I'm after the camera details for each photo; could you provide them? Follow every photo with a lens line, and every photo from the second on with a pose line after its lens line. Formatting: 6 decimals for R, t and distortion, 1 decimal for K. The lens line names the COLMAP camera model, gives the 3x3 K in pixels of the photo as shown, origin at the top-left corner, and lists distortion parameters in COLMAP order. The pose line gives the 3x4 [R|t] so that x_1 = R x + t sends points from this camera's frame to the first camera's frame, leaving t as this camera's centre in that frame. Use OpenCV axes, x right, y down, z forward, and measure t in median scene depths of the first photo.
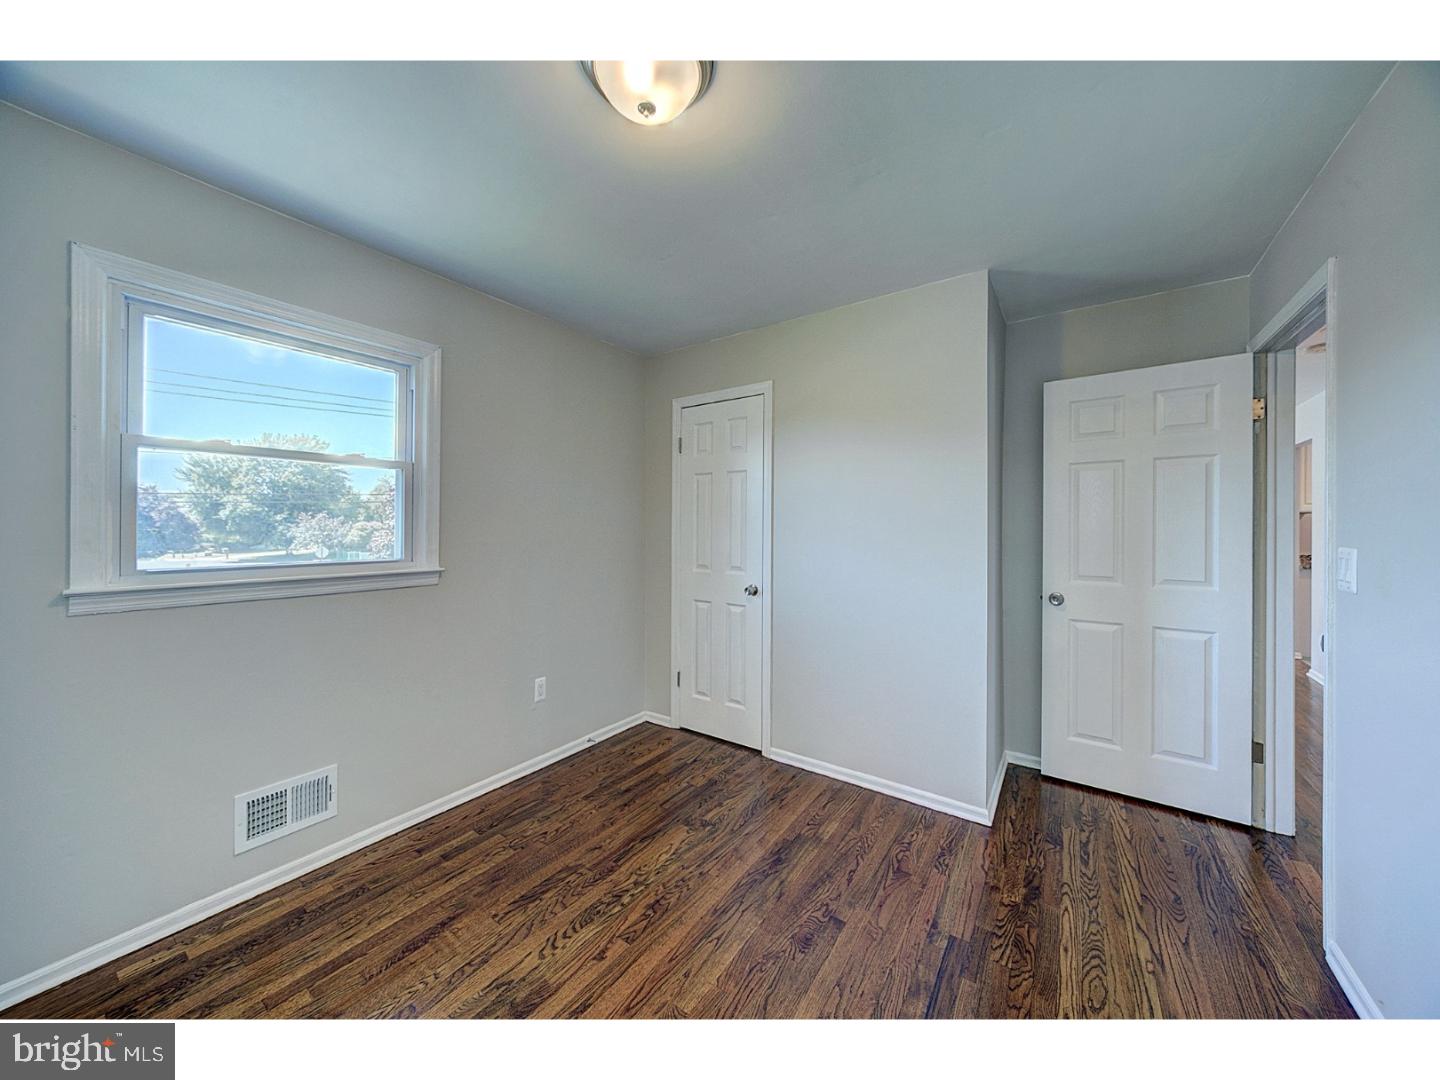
lens RADIAL K [[503.6, 0, 713.8], [0, 503.6, 531.4], [0, 0, 1]] dist [-0.014754, 0.004626]
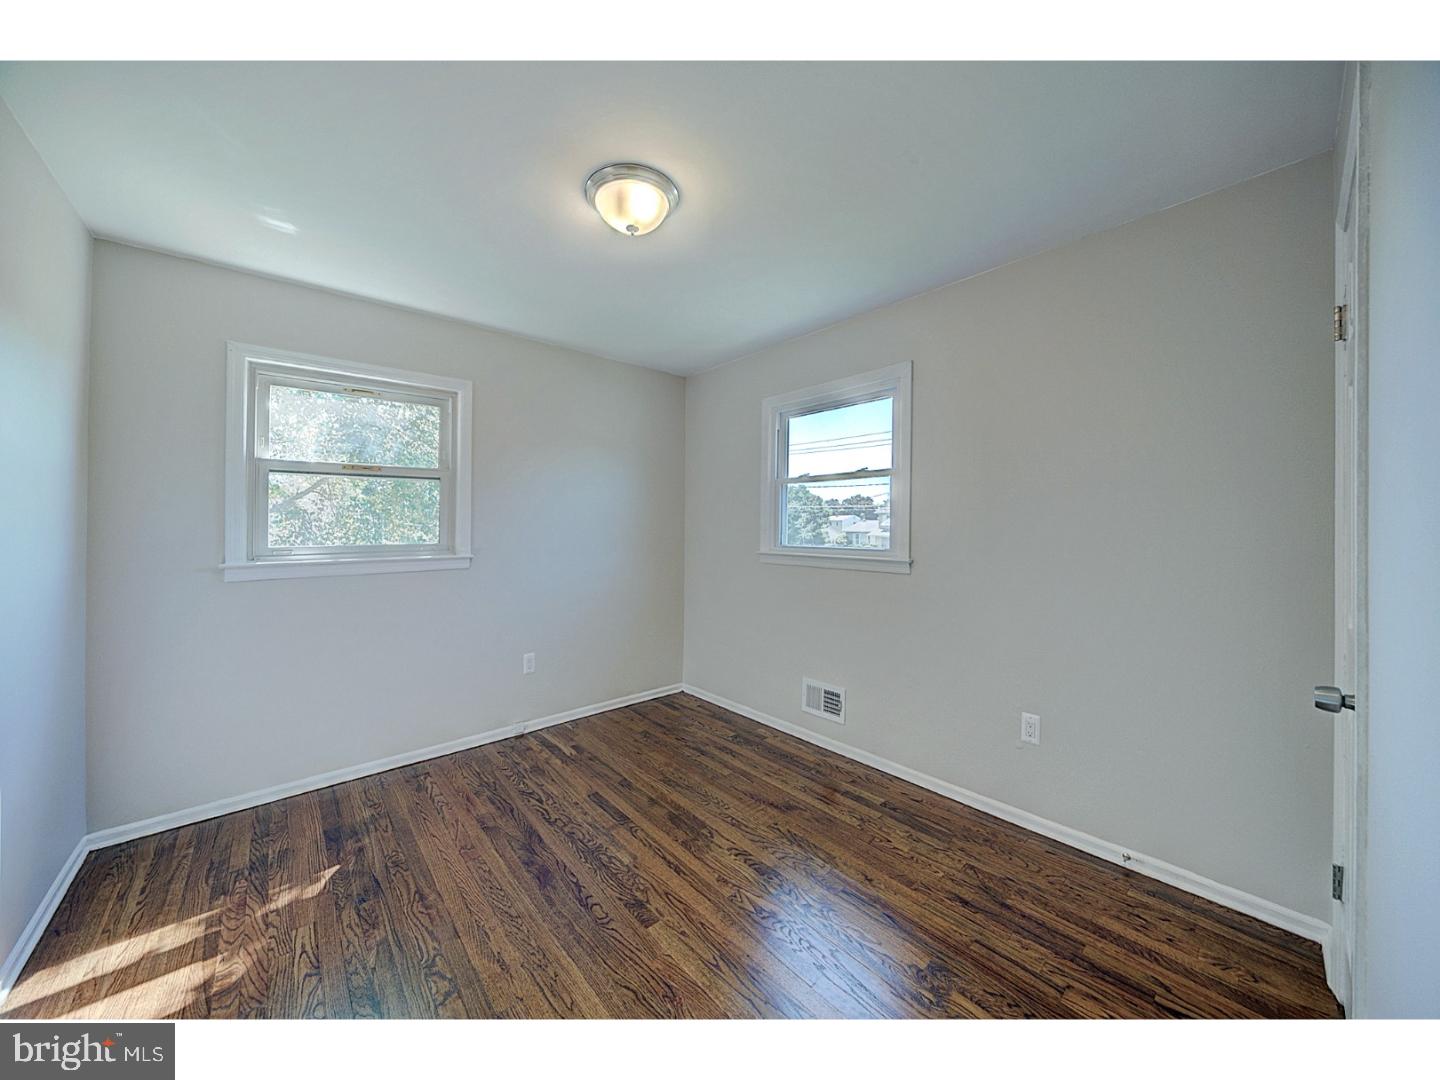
lens RADIAL K [[503.6, 0, 713.8], [0, 503.6, 531.4], [0, 0, 1]] dist [-0.014754, 0.004626]
pose [[-0.225075, 0.011430, -0.974274, 0.722300], [-0.004543, 0.999908, 0.012780, -0.000534], [0.974331, 0.007303, -0.225003, 0.960022]]
